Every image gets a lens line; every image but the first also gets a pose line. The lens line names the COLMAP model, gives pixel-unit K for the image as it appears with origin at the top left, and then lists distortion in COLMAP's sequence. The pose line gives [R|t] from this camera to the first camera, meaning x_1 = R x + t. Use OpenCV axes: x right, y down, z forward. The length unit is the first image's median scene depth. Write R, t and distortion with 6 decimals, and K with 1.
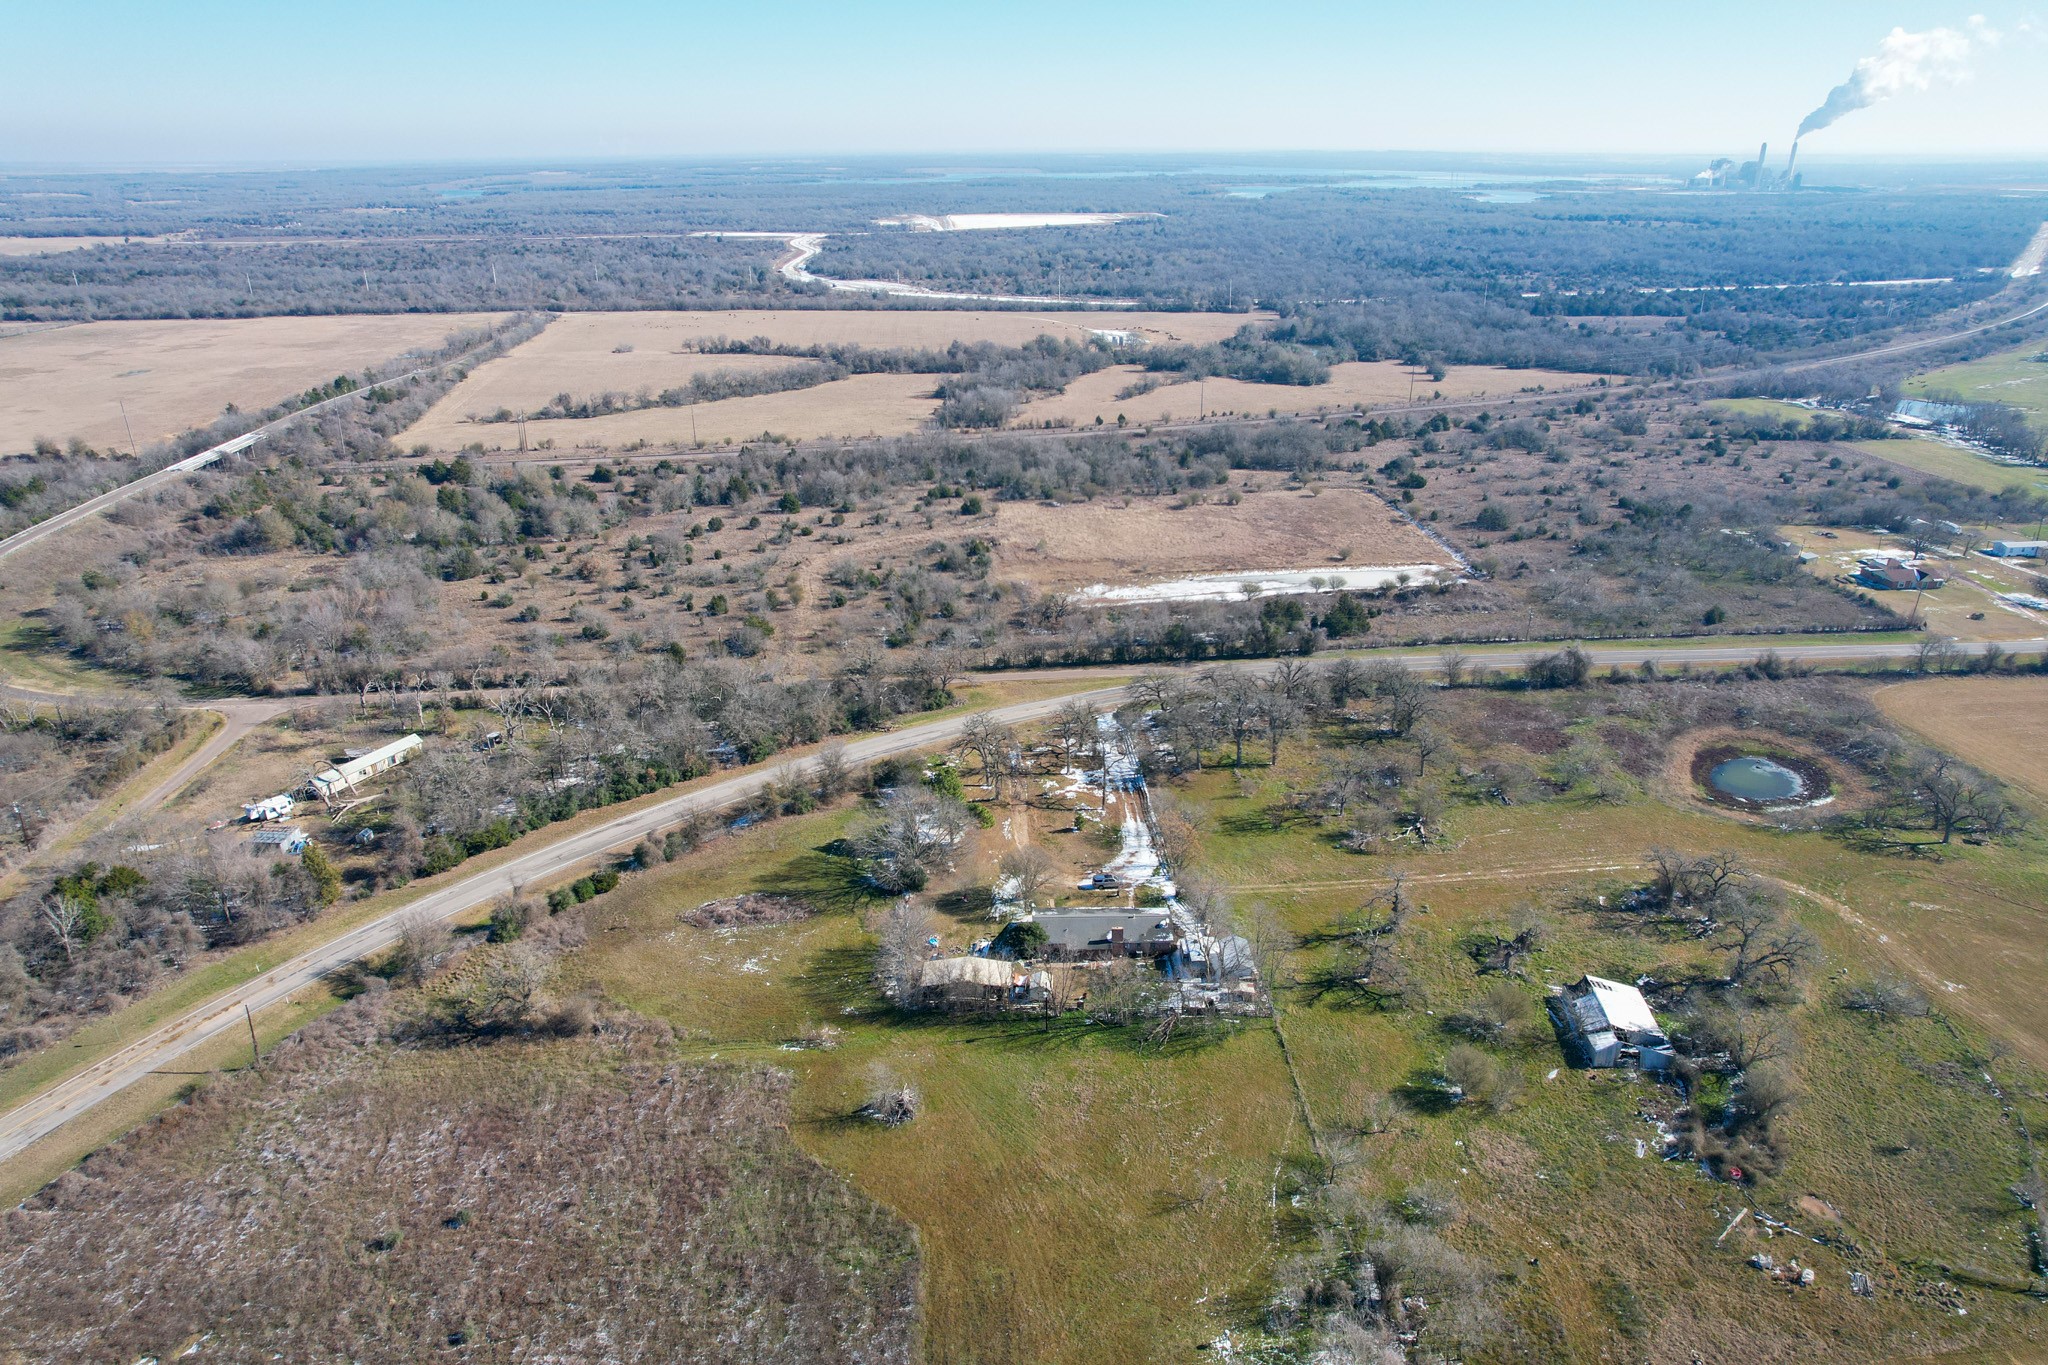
lens RADIAL K [[1308.8, 0, 1037.1], [0, 1308.8, 678.4], [0, 0, 1]] dist [-0.076019, 0.070481]
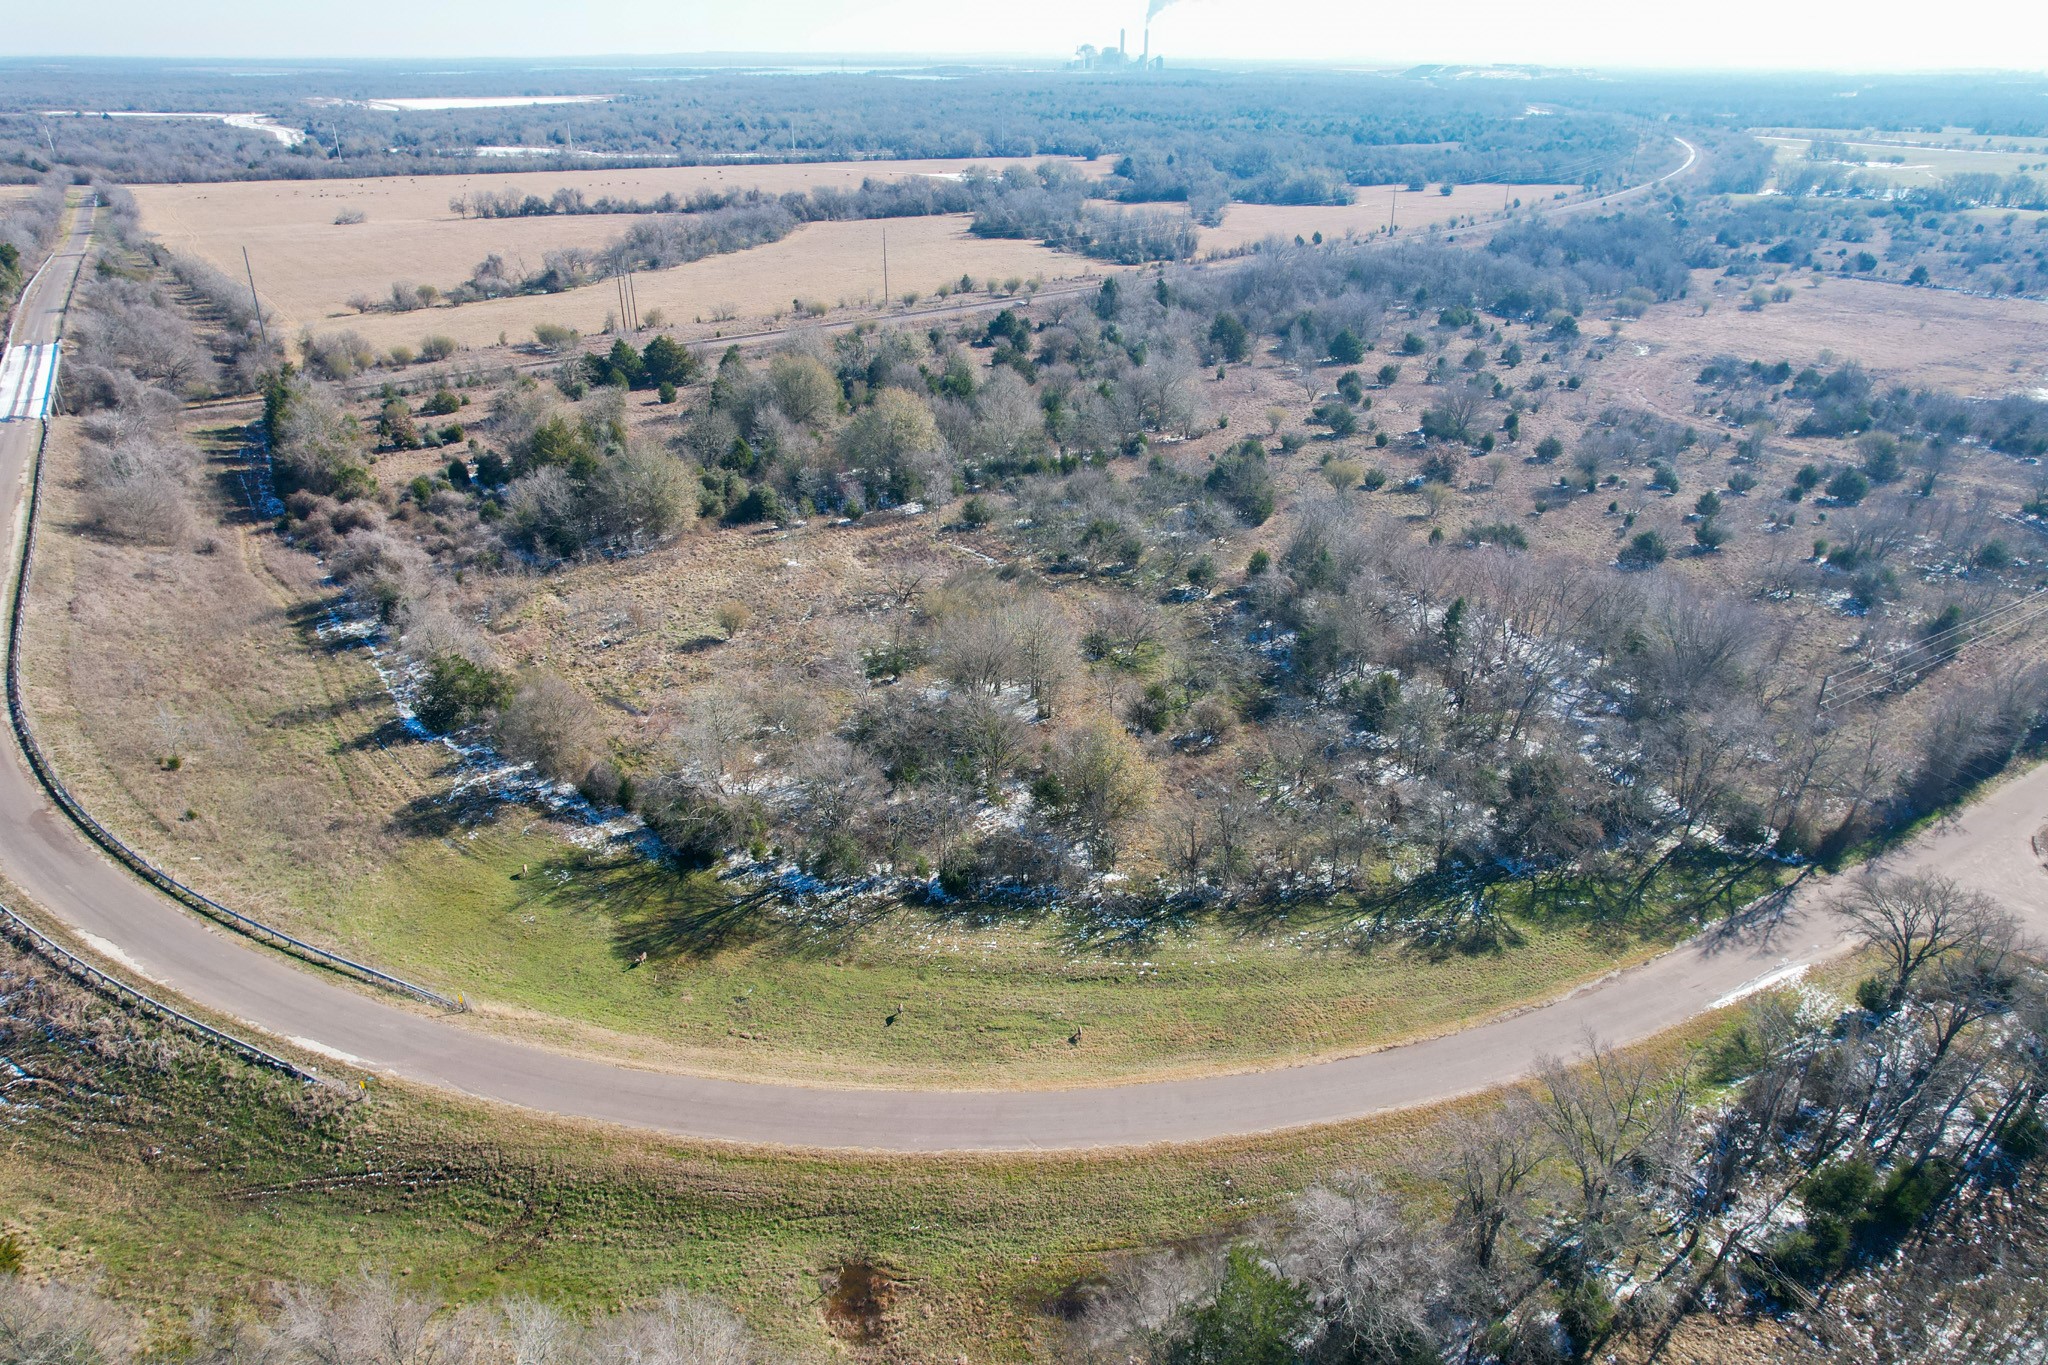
lens RADIAL K [[1329.0, 0, 1031.4], [0, 1329.0, 660.3], [0, 0, 1]] dist [-0.087316, 0.085906]
pose [[0.882996, -0.193774, 0.427515, -0.673233], [0.174749, 0.981046, 0.083734, -0.075488], [-0.435637, 0.000771, 0.900122, 0.565596]]
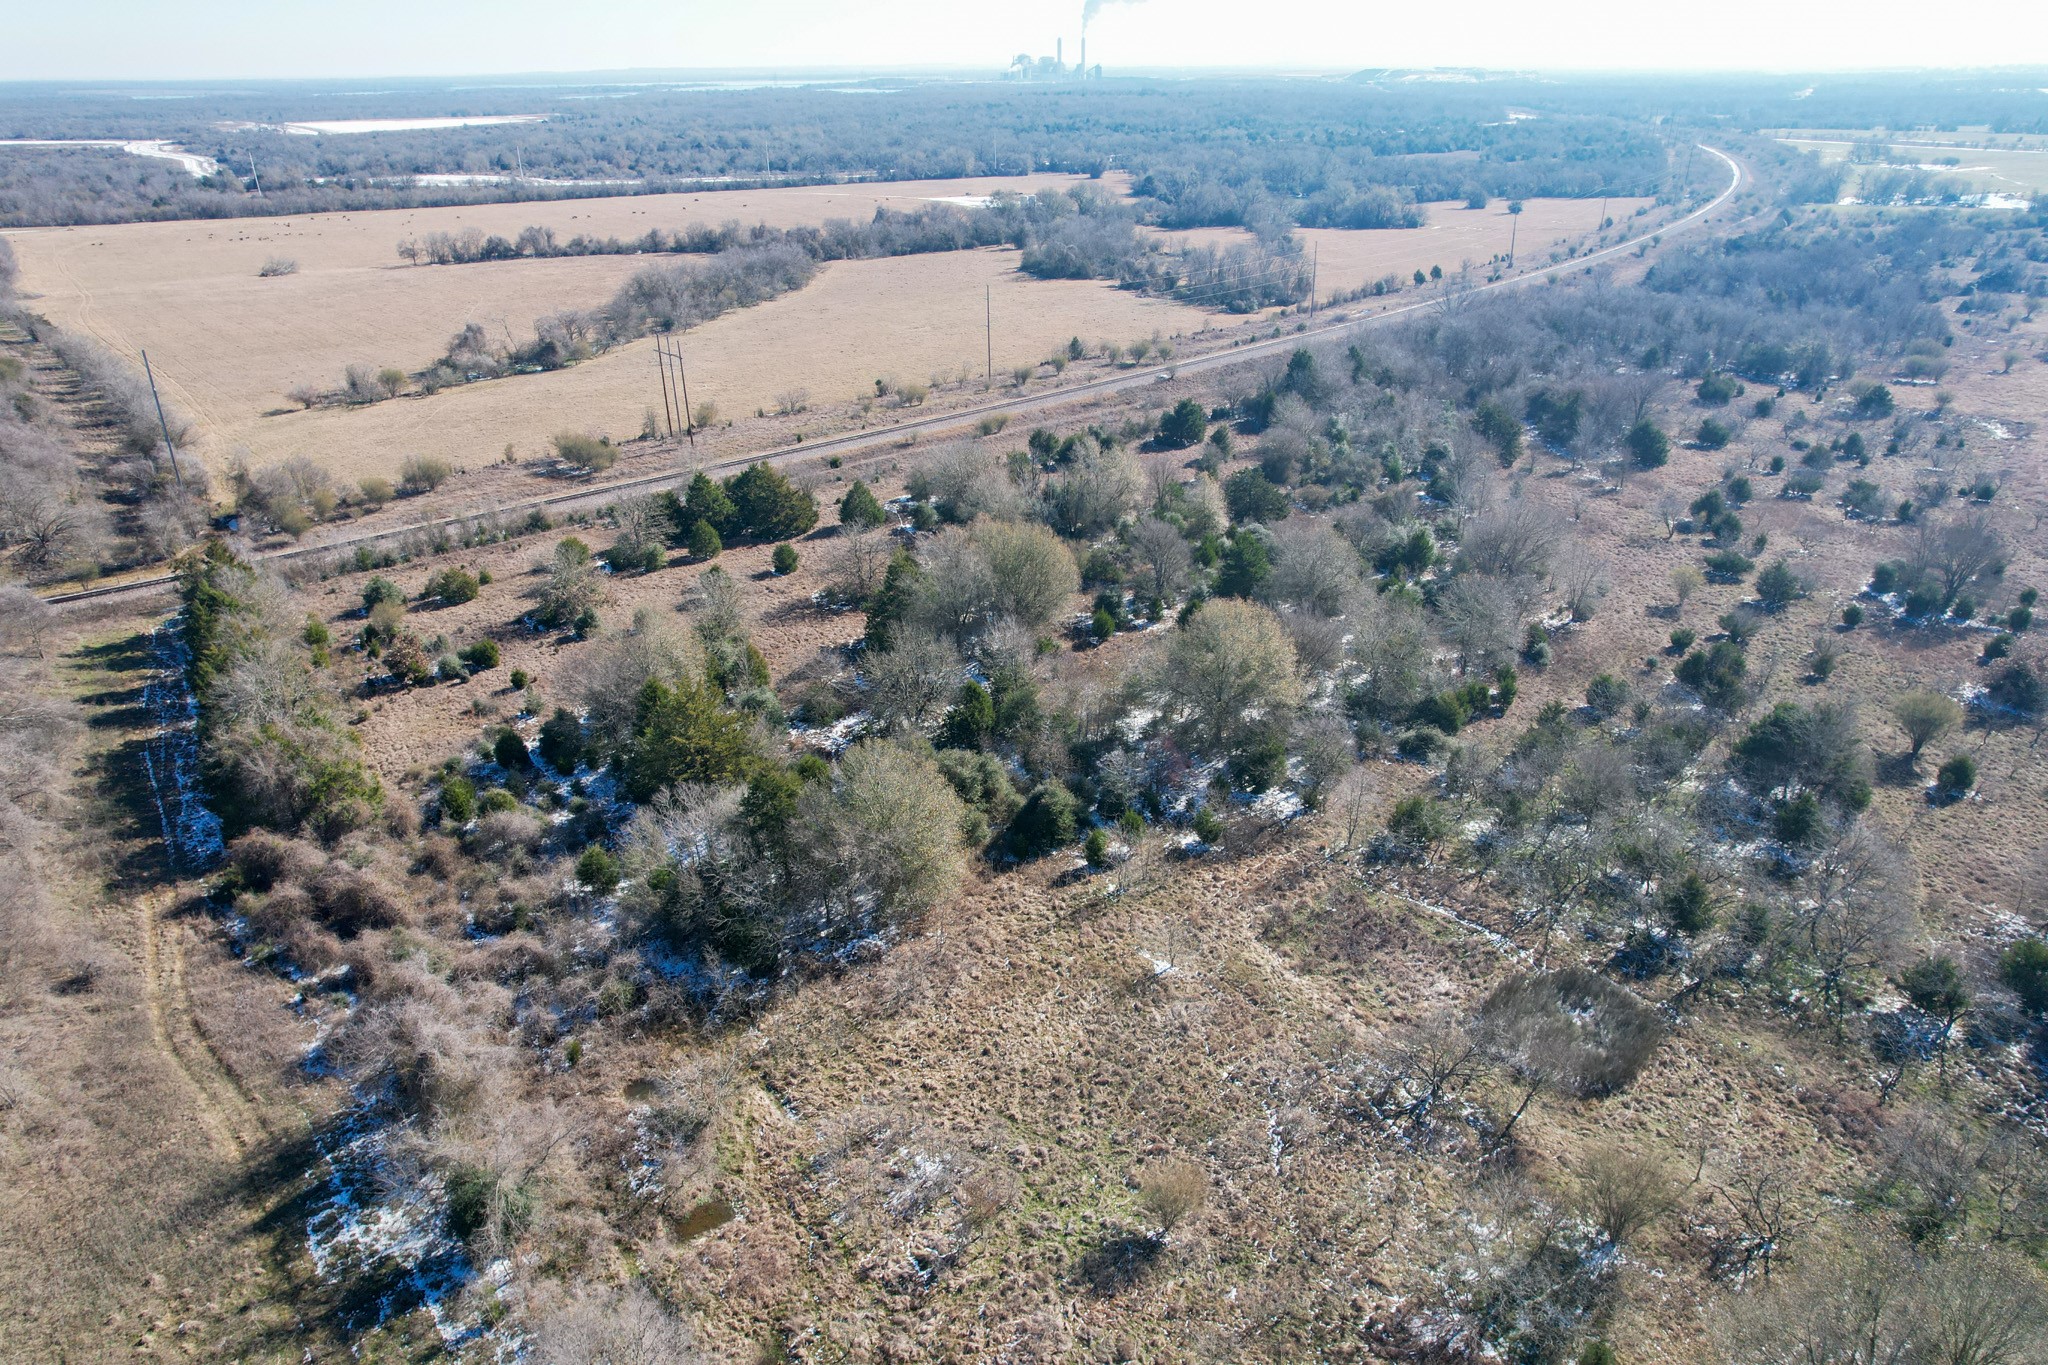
lens RADIAL K [[1329.0, 0, 1031.4], [0, 1329.0, 660.3], [0, 0, 1]] dist [-0.087316, 0.085906]
pose [[0.856909, -0.220393, 0.465976, -0.672754], [0.204493, 0.975156, 0.085166, -0.158714], [-0.473169, 0.022309, 0.880689, 0.770316]]
